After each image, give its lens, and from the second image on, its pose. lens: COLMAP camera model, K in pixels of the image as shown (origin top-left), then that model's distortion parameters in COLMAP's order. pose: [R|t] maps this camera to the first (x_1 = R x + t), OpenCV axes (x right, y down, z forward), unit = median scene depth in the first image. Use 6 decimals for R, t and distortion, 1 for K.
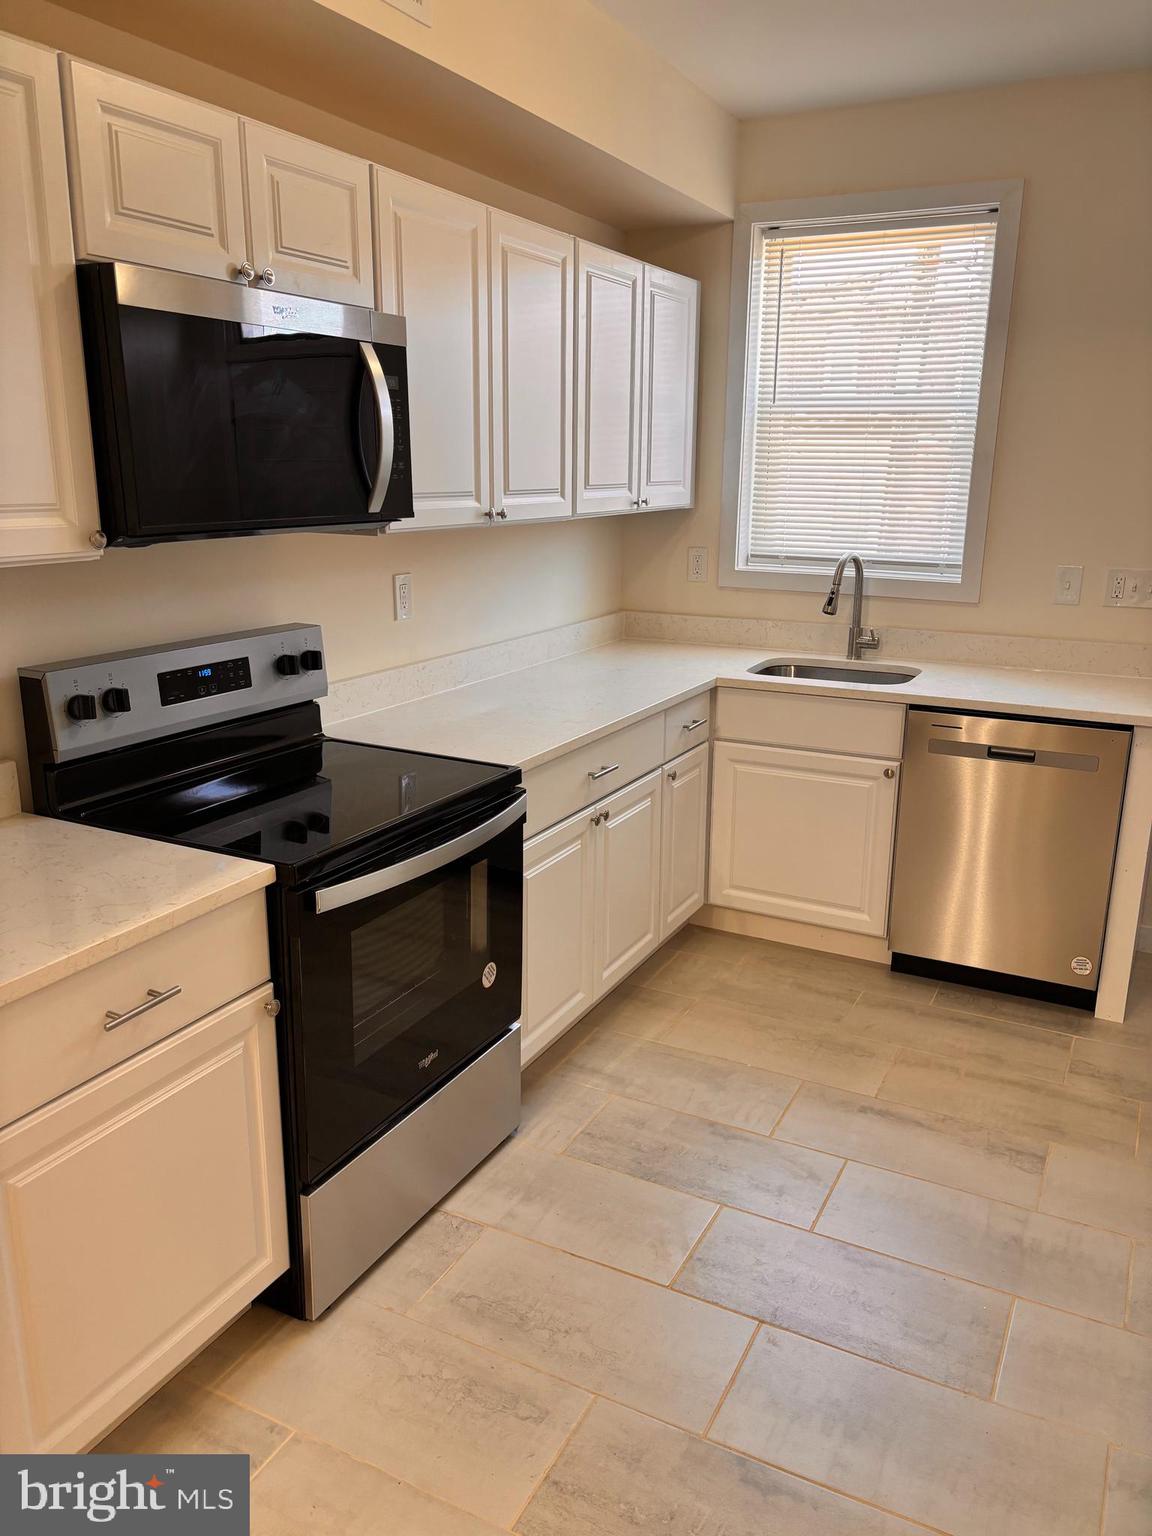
lens RADIAL K [[1189.8, 0, 576.0], [0, 1189.8, 768.0], [0, 0, 1]] dist [0.060316, -0.013663]
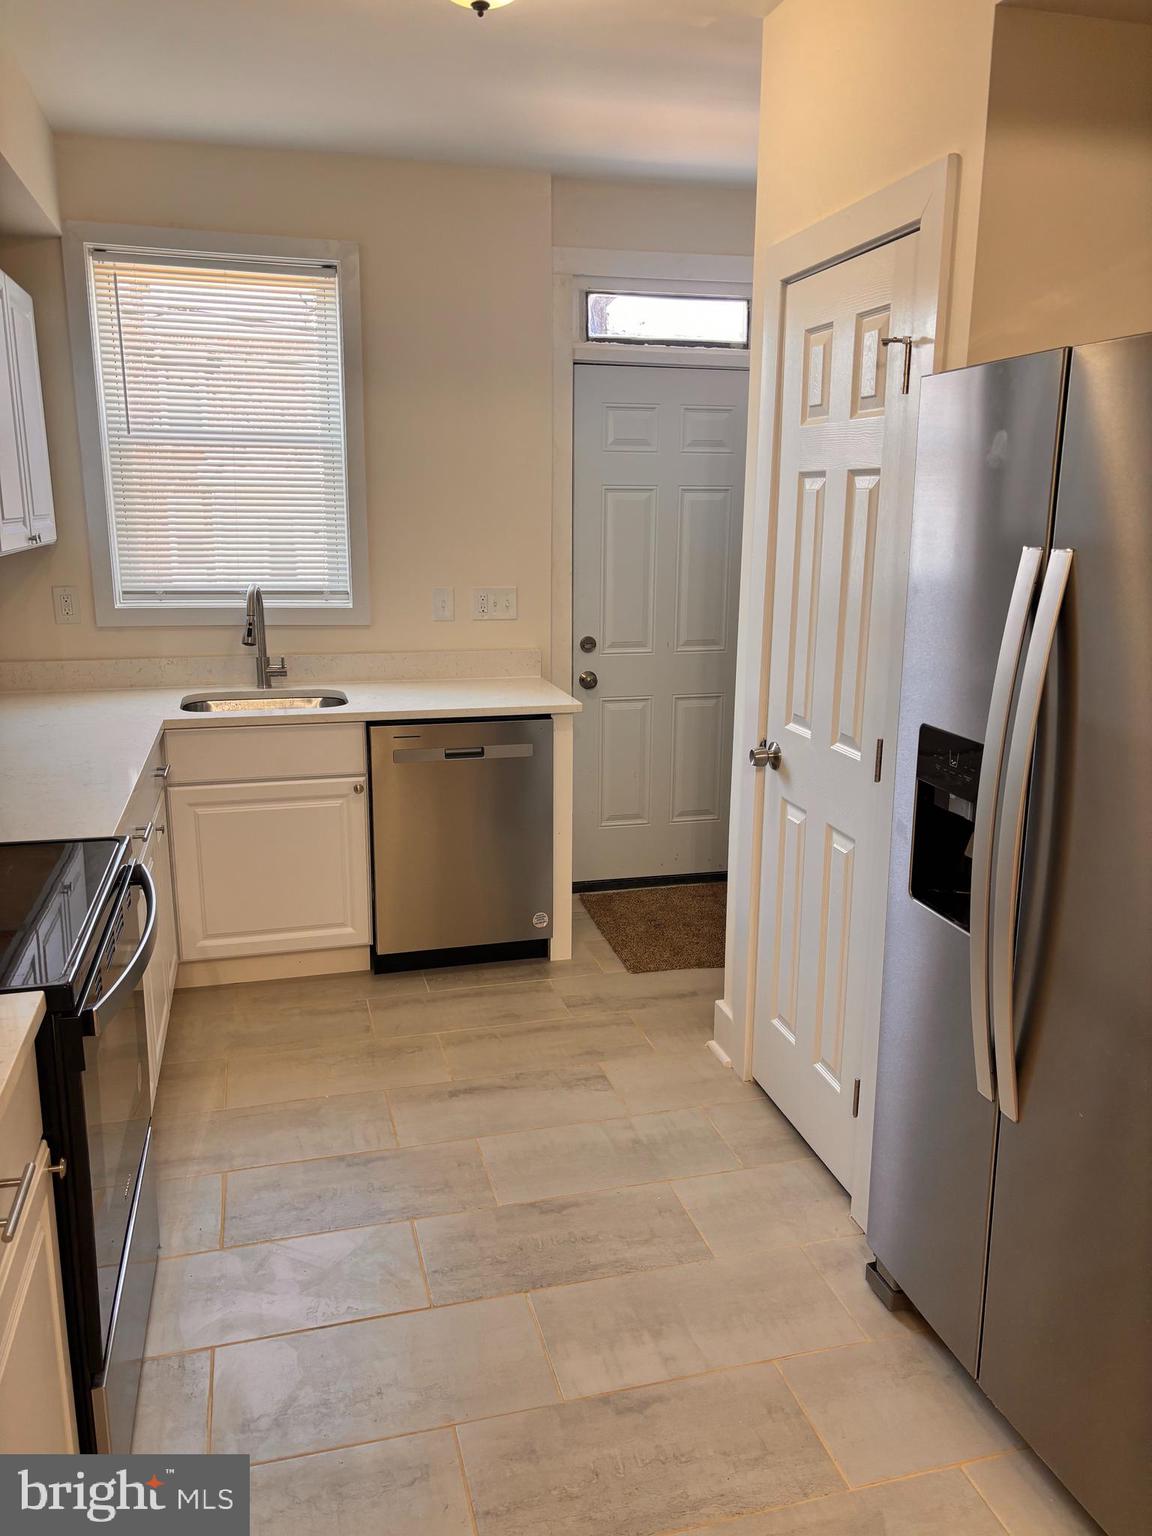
lens RADIAL K [[1189.8, 0, 576.0], [0, 1189.8, 768.0], [0, 0, 1]] dist [0.060316, -0.013663]
pose [[0.740621, -0.156174, 0.653522, -0.288975], [0.172707, 0.984182, 0.039468, -0.022582], [-0.649348, 0.083637, 0.755878, 0.081041]]
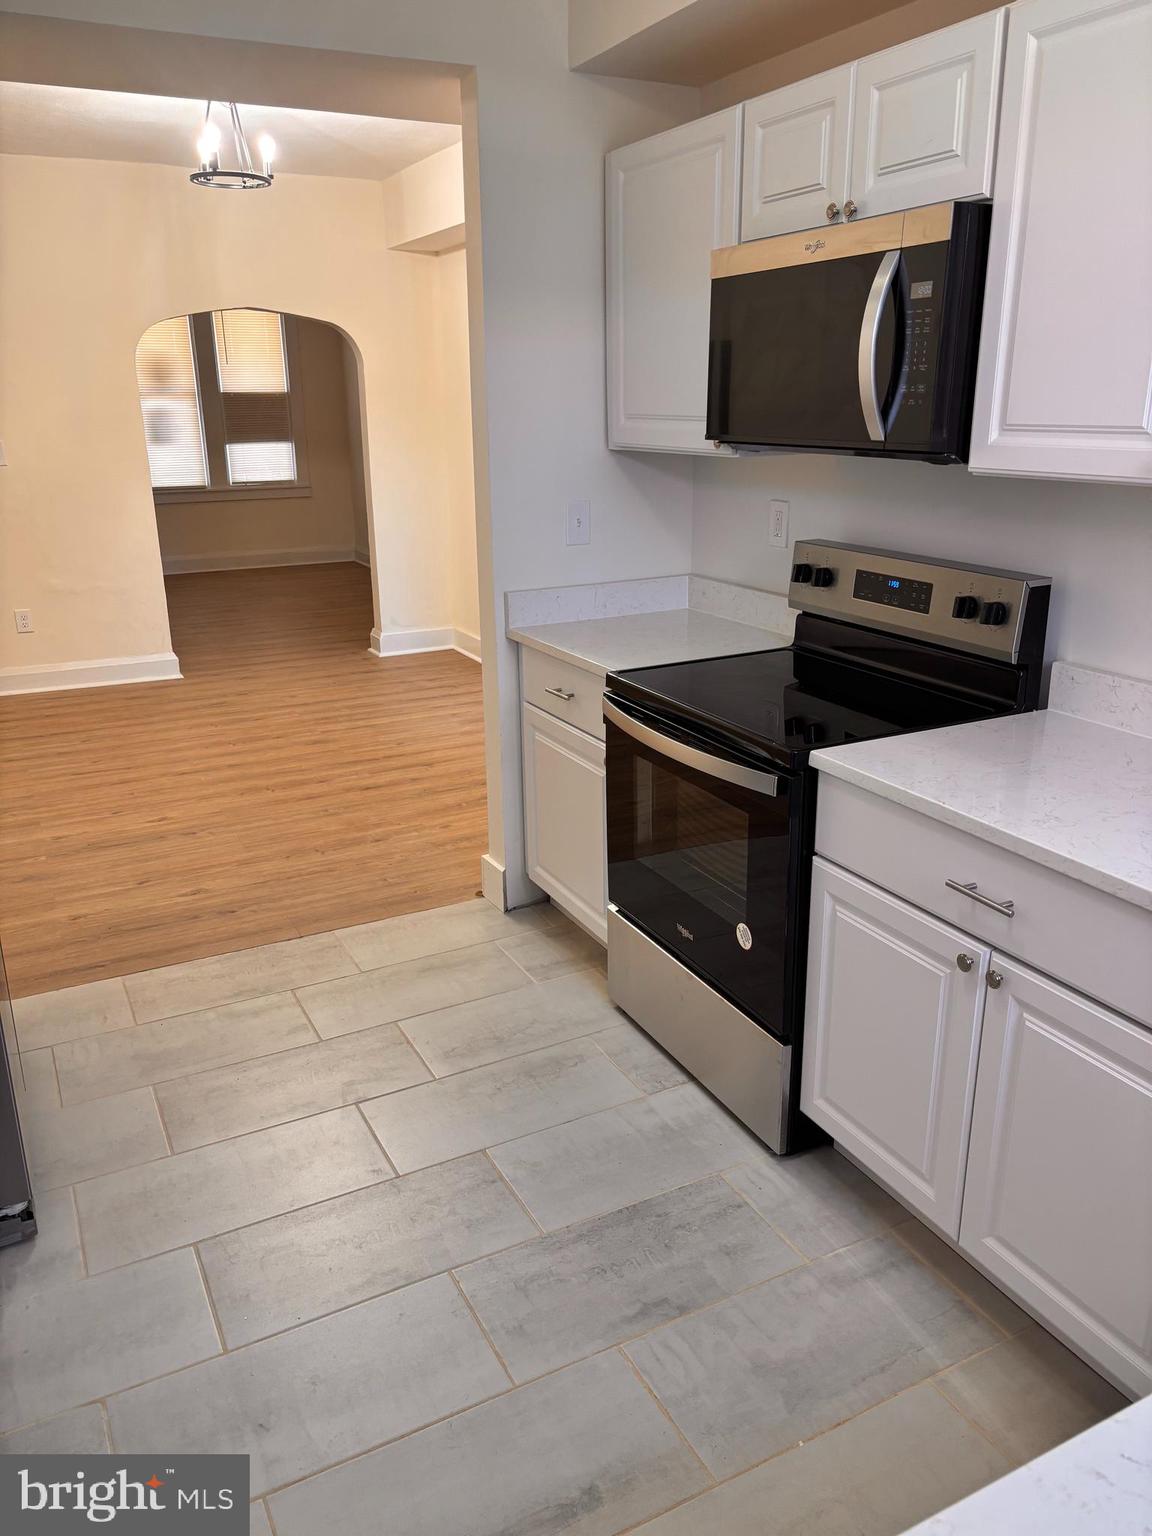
lens RADIAL K [[1170.9, 0, 578.4], [0, 1170.9, 763.2], [0, 0, 1]] dist [0.052030, 0.001419]
pose [[-0.580220, 0.244100, -0.777020, 0.530763], [-0.203002, 0.880579, 0.428219, -0.244565], [0.788755, 0.406198, -0.461377, 0.970355]]
